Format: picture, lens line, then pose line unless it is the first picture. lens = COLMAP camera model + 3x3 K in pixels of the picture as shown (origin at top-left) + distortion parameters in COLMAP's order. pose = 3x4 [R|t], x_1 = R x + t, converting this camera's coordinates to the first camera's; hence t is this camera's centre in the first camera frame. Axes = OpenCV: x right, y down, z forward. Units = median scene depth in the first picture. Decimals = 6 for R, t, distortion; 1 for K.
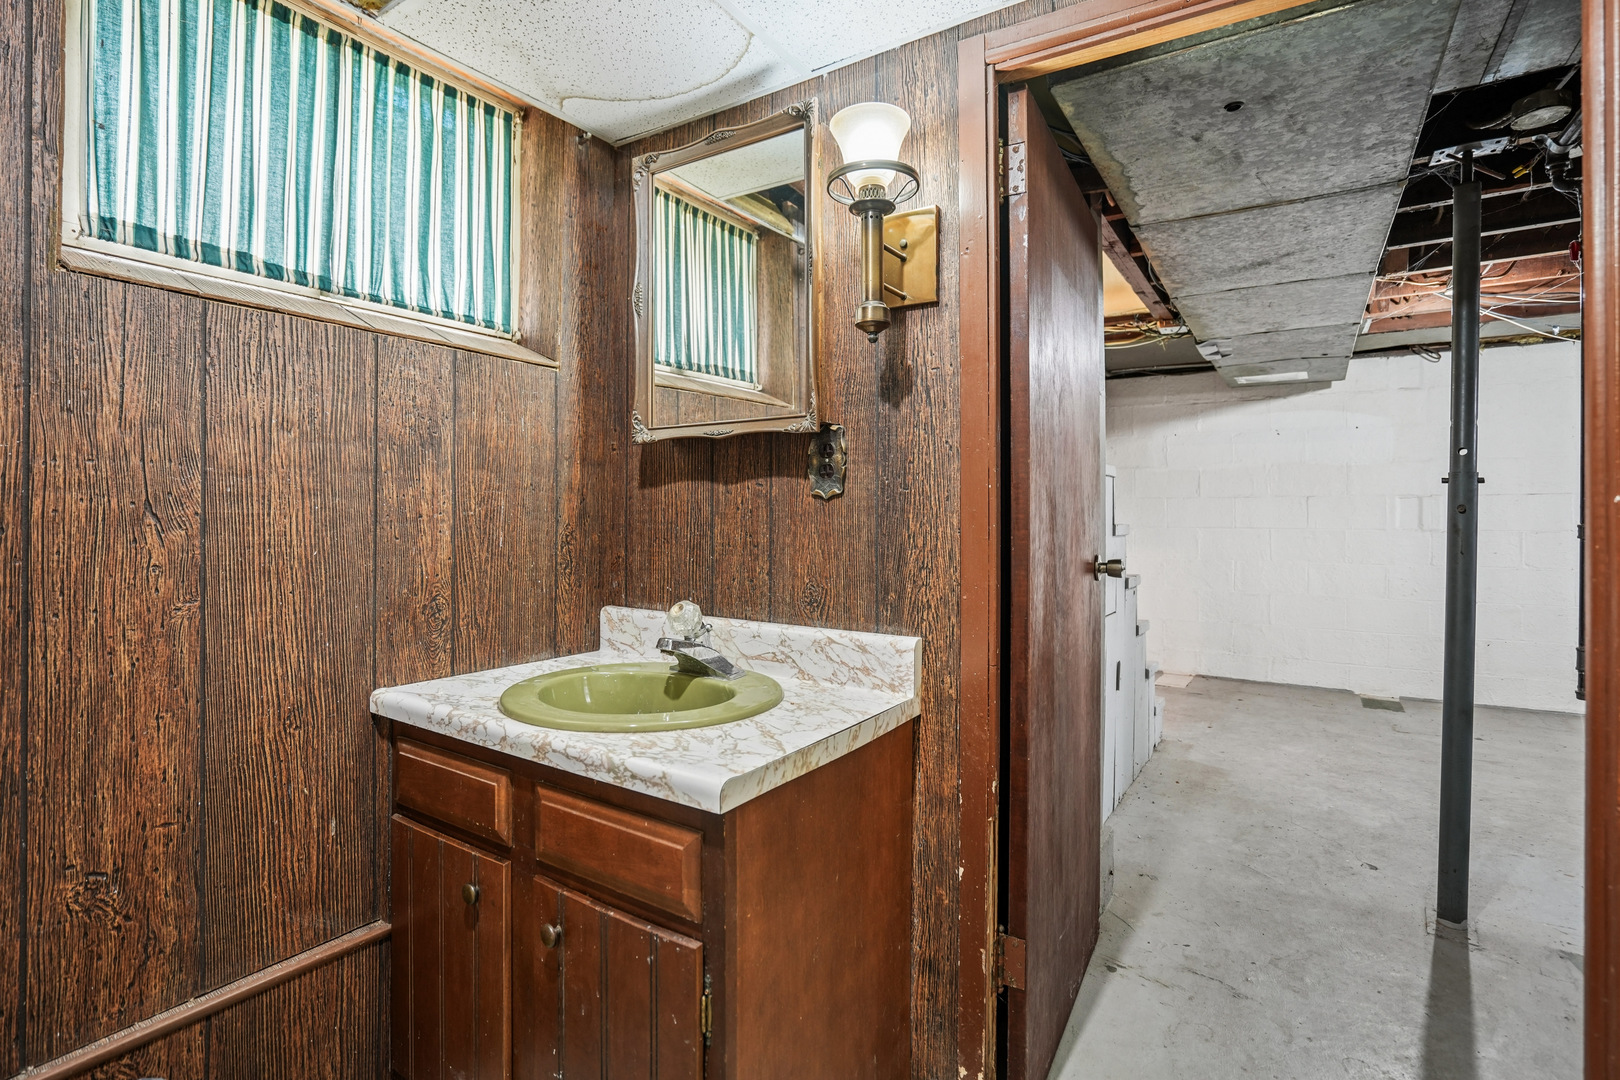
lens RADIAL K [[749.1, 0, 806.4], [0, 749.1, 519.2], [0, 0, 1]] dist [-0.005095, -0.000176]
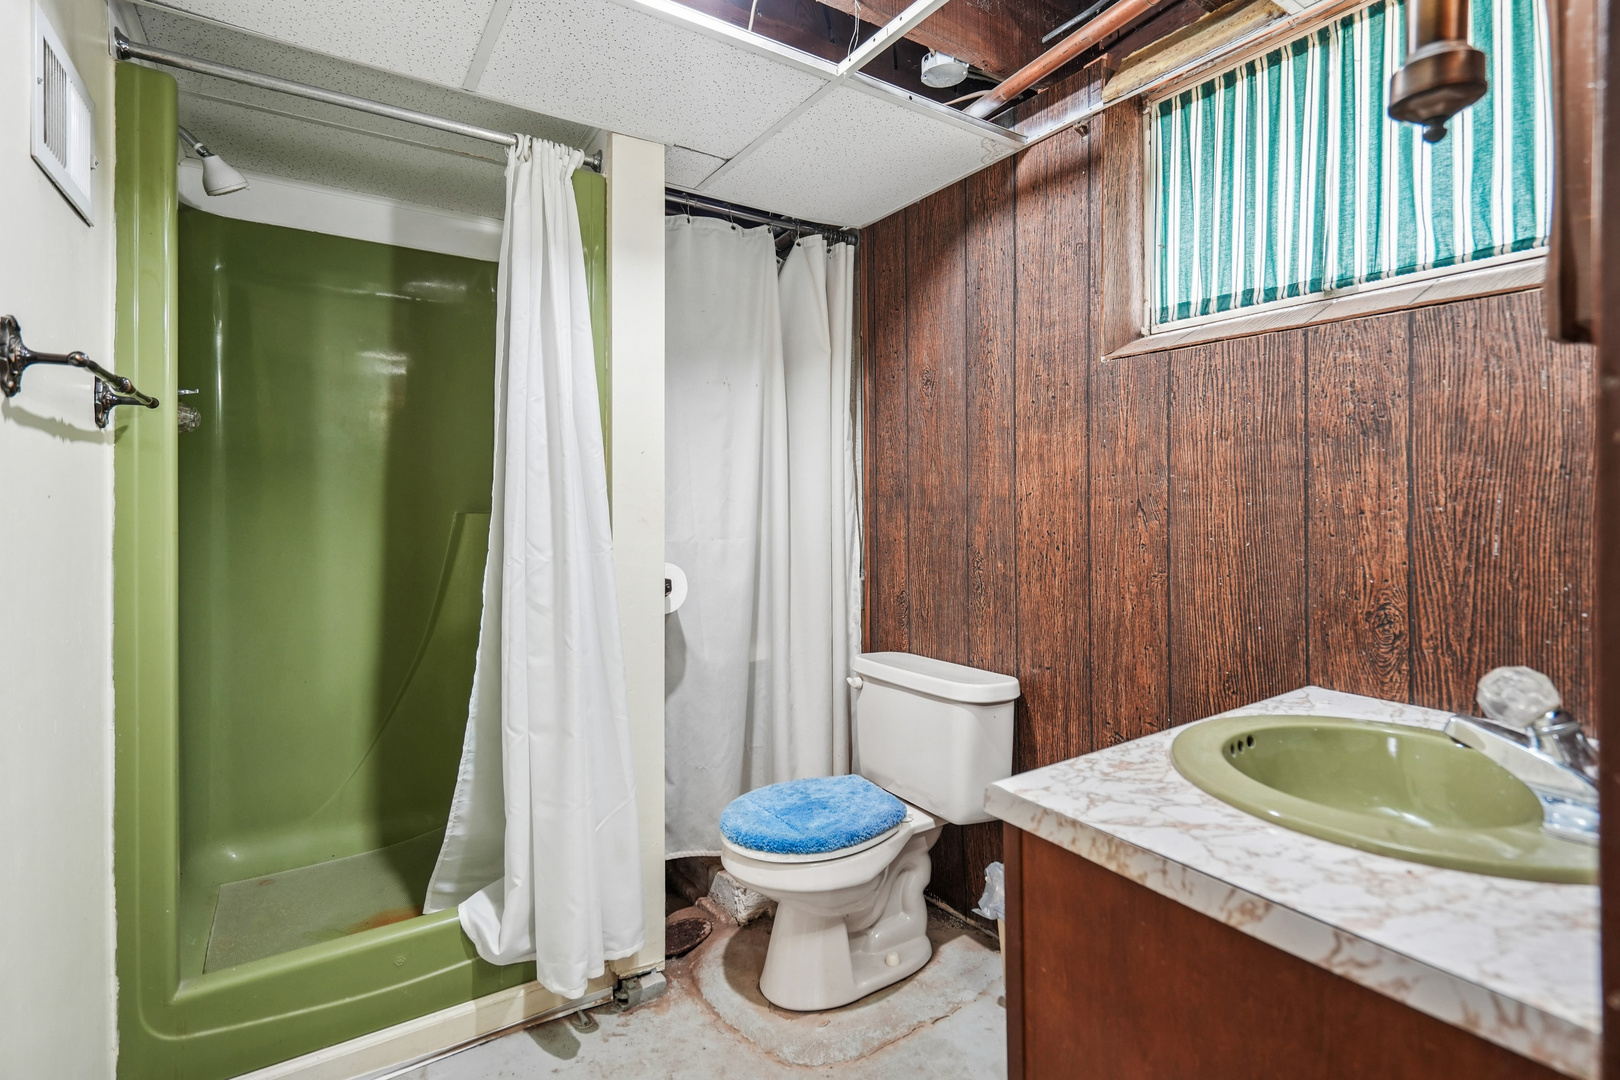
lens RADIAL K [[749.1, 0, 806.4], [0, 749.1, 519.2], [0, 0, 1]] dist [-0.005095, -0.000176]
pose [[-0.360828, 0.024155, -0.932320, 0.641293], [0.000092, 0.999665, 0.025865, -0.021792], [0.932632, 0.009247, -0.360709, 0.796001]]
